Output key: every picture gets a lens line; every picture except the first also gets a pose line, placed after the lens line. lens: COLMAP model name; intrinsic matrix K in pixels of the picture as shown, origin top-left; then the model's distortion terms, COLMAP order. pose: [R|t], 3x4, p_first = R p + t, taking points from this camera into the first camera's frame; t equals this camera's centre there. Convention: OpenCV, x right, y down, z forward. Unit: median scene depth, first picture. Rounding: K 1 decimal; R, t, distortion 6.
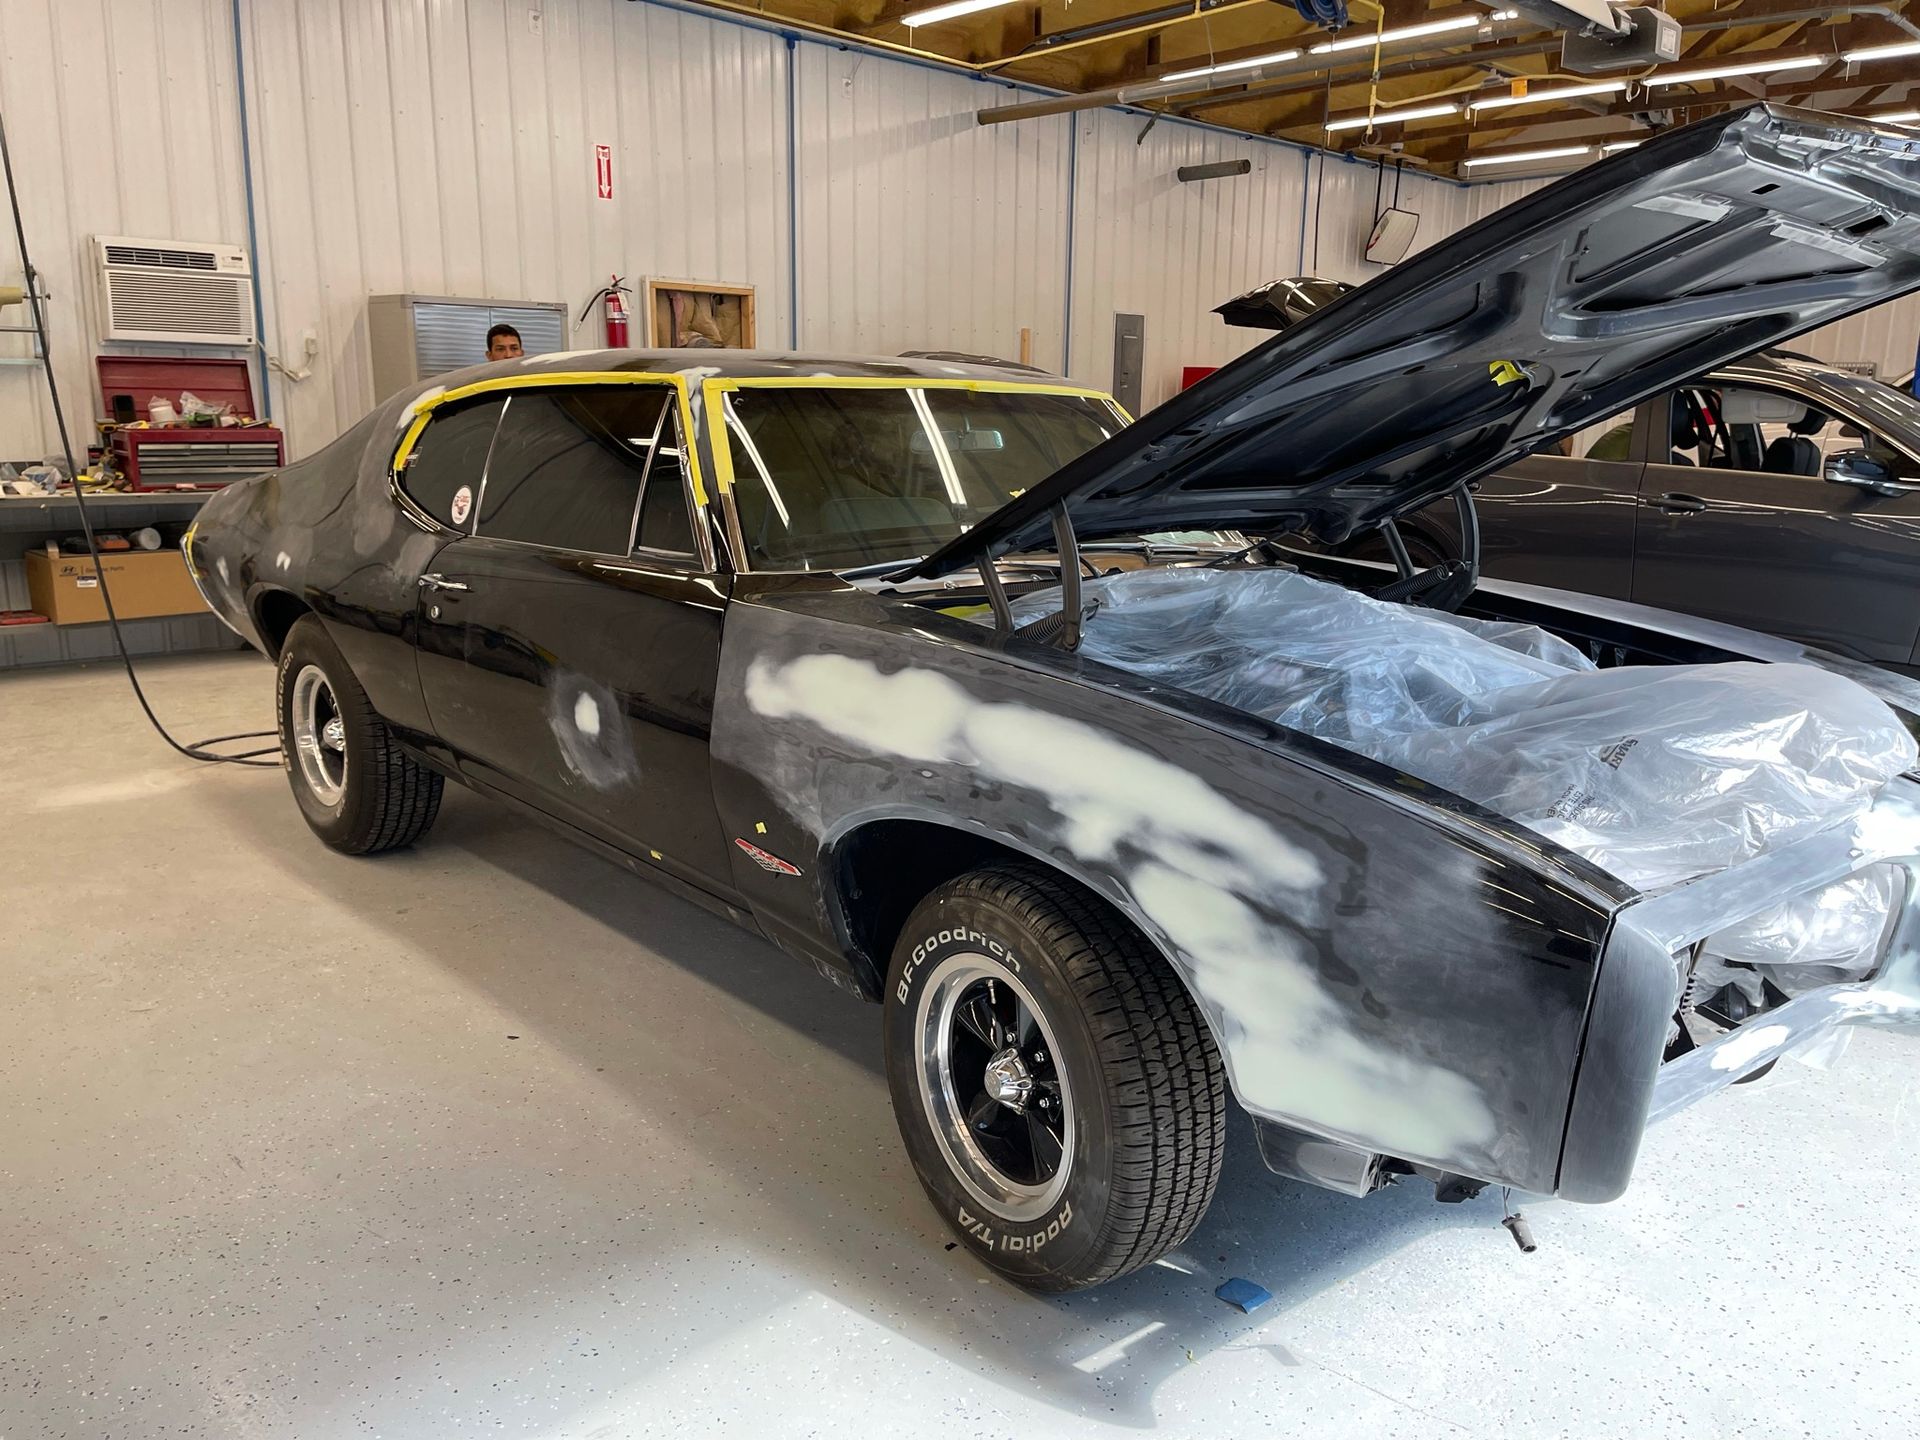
lens RADIAL K [[1454.1, 0, 955.2], [0, 1454.1, 723.0], [0, 0, 1]] dist [0.025841, -0.041866]
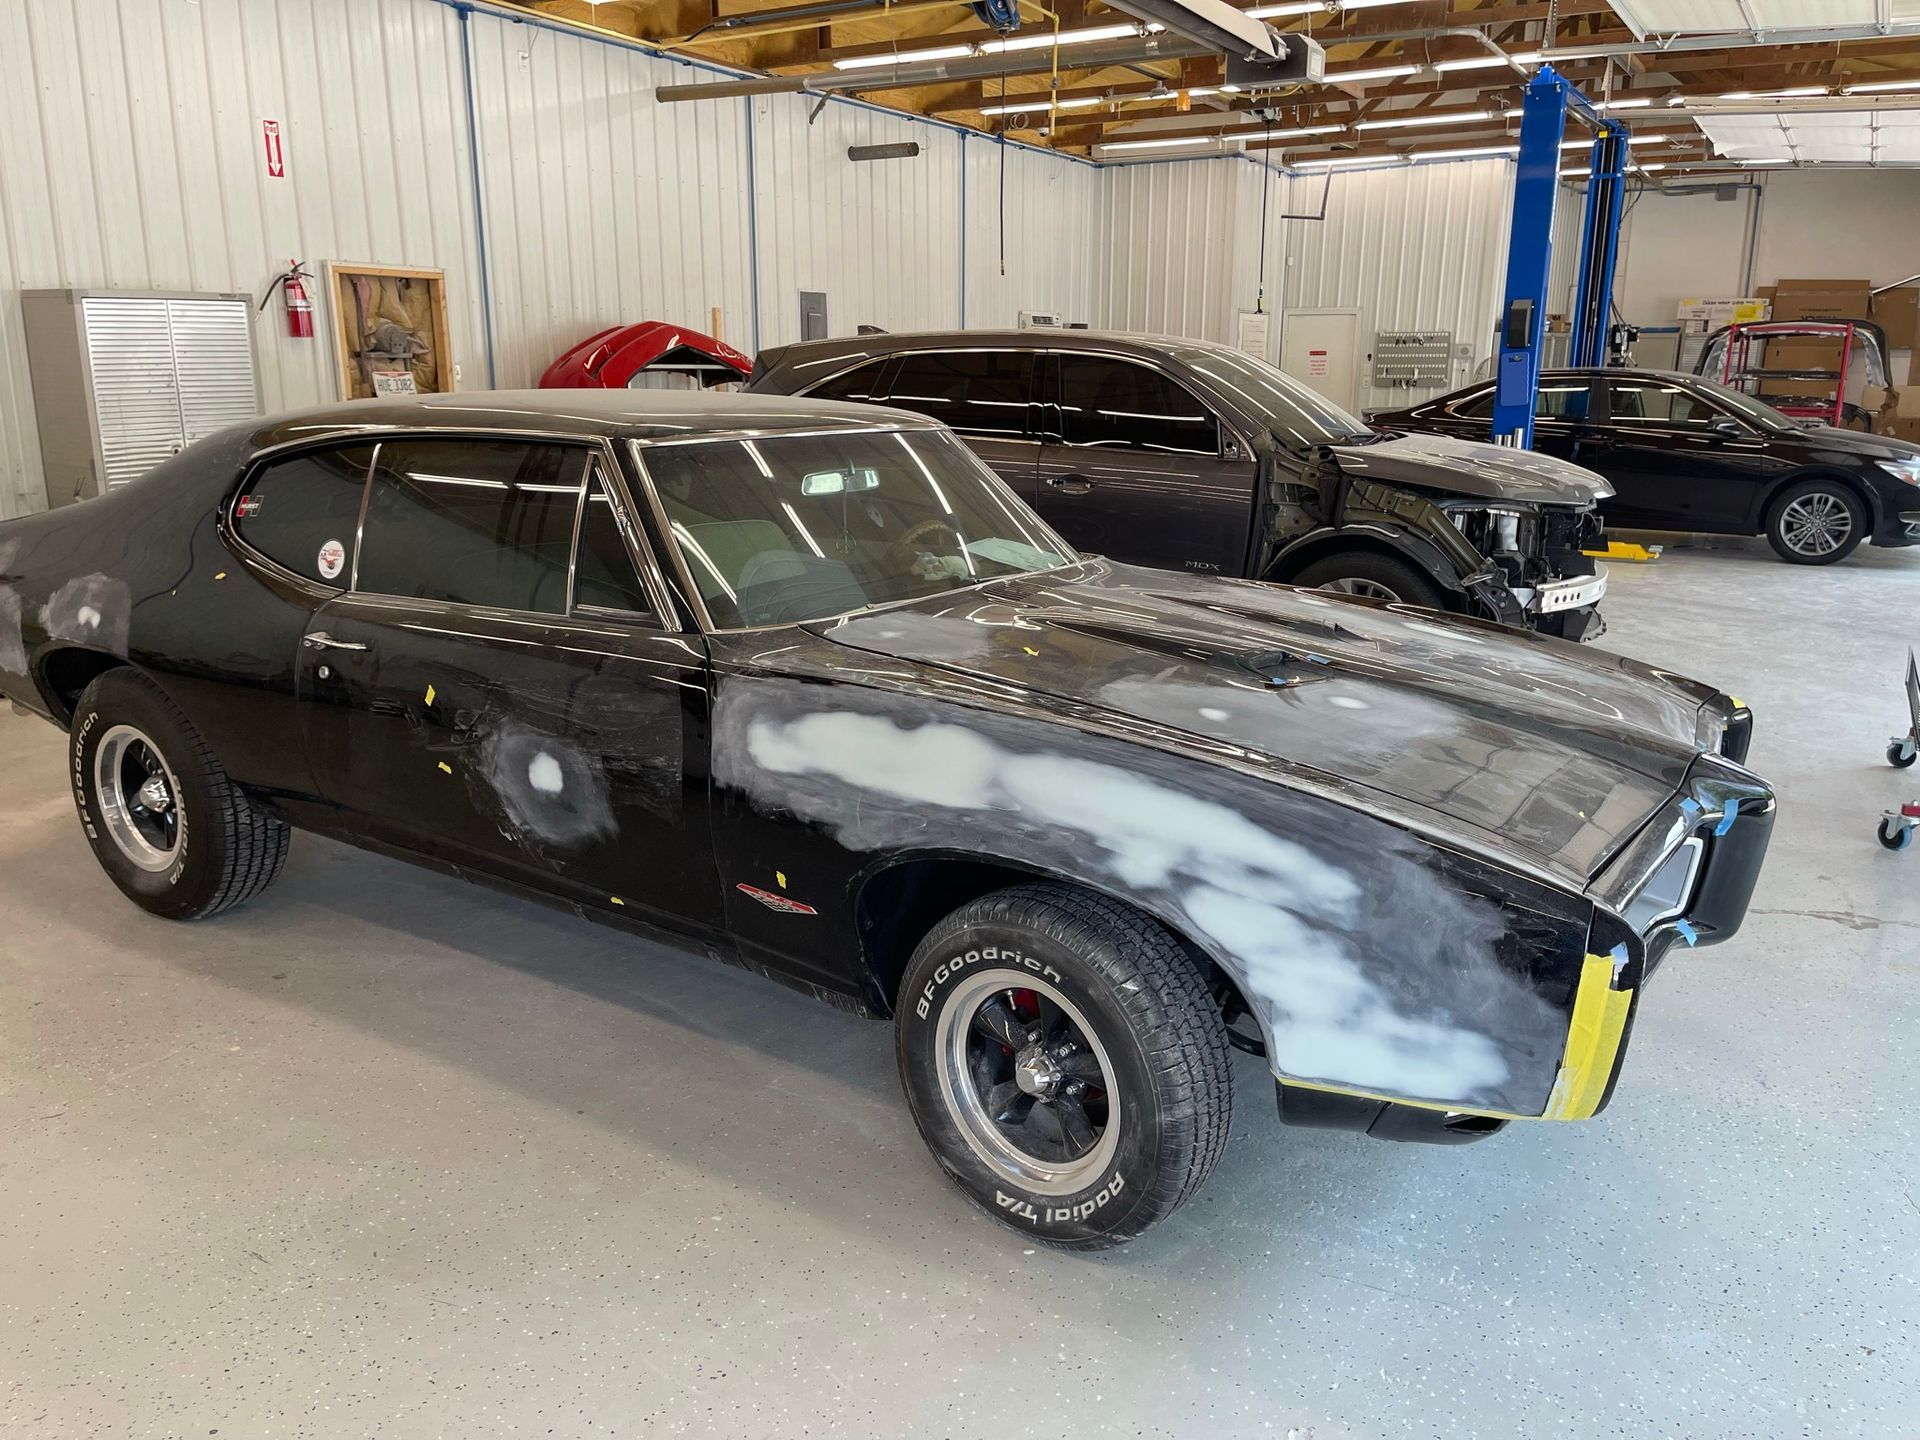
lens RADIAL K [[1454.1, 0, 959.0], [0, 1454.1, 719.0], [0, 0, 1]] dist [0.025841, -0.041866]
pose [[0.963497, -0.074026, 0.257280, -0.249526], [0.065149, 0.996954, 0.042868, -0.073792], [-0.259670, -0.024542, 0.965386, -0.071566]]
